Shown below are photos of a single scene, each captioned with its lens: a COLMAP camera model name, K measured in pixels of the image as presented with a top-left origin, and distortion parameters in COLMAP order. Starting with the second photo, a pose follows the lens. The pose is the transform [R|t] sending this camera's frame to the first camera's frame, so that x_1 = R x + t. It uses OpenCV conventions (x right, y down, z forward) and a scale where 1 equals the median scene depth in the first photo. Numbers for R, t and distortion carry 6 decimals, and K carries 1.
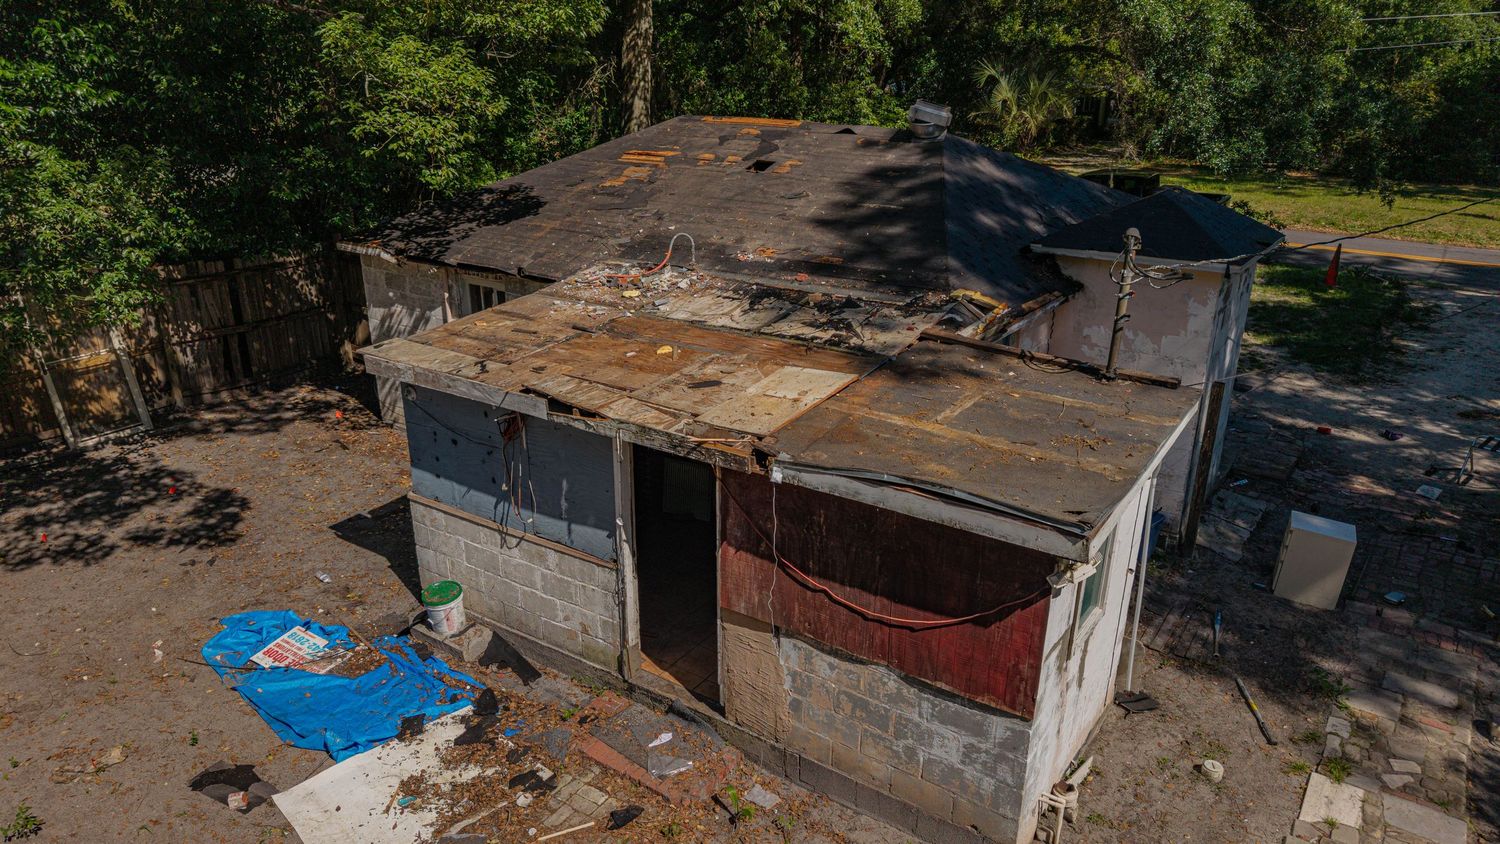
lens RADIAL K [[996.9, 0, 749.5], [0, 996.9, 425.8], [0, 0, 1]] dist [0.031676, -0.038991]
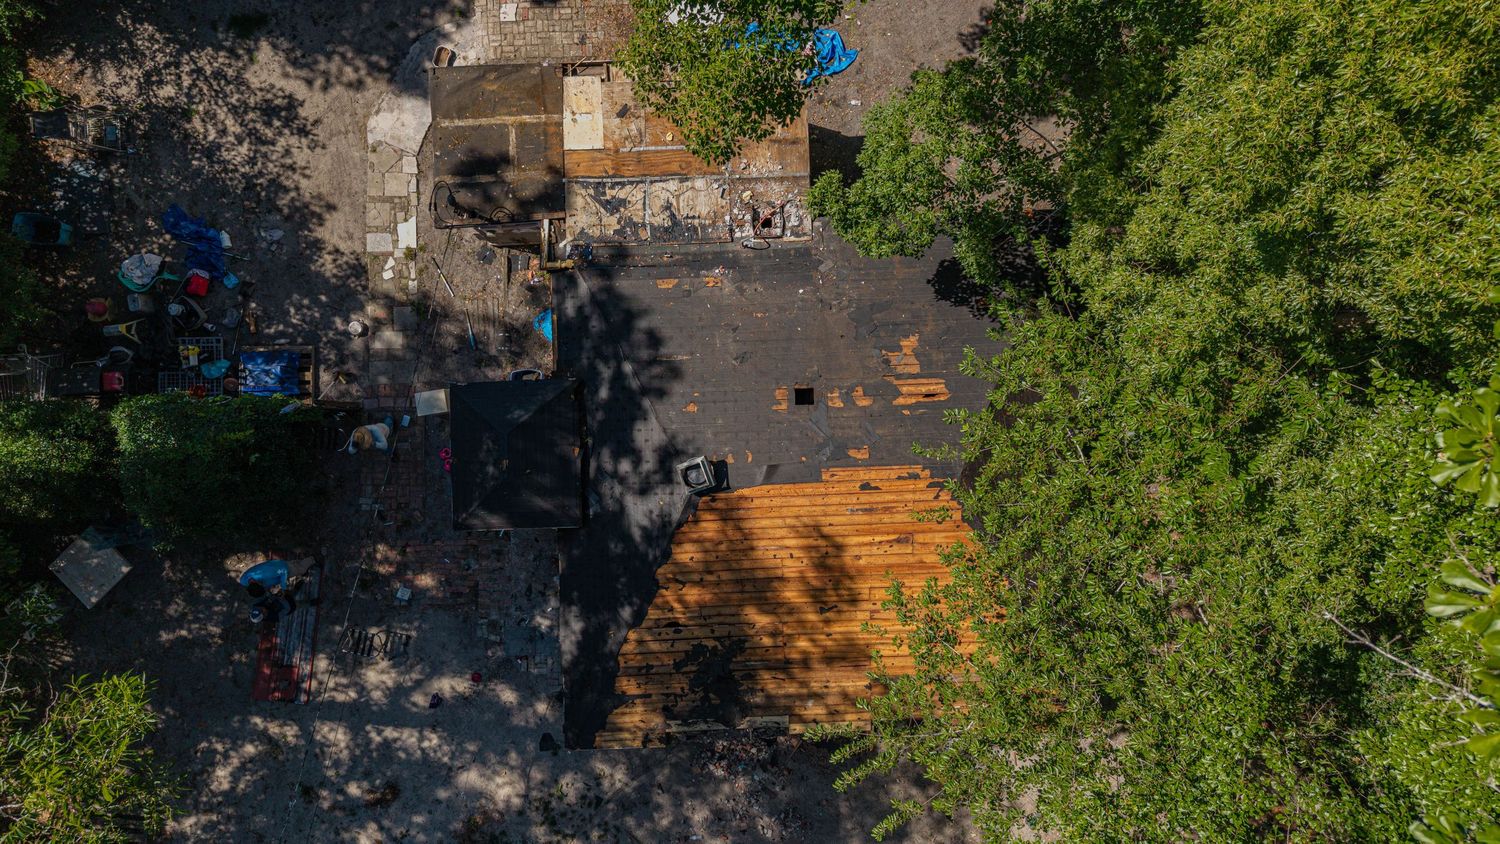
lens RADIAL K [[996.9, 0, 742.6], [0, 996.9, 419.7], [0, 0, 1]] dist [0.031676, -0.038991]
pose [[-0.802719, 0.596335, -0.005215, 0.140623], [-0.198476, -0.258899, 0.945293, -2.079117], [0.562361, 0.759839, 0.326181, 0.844330]]
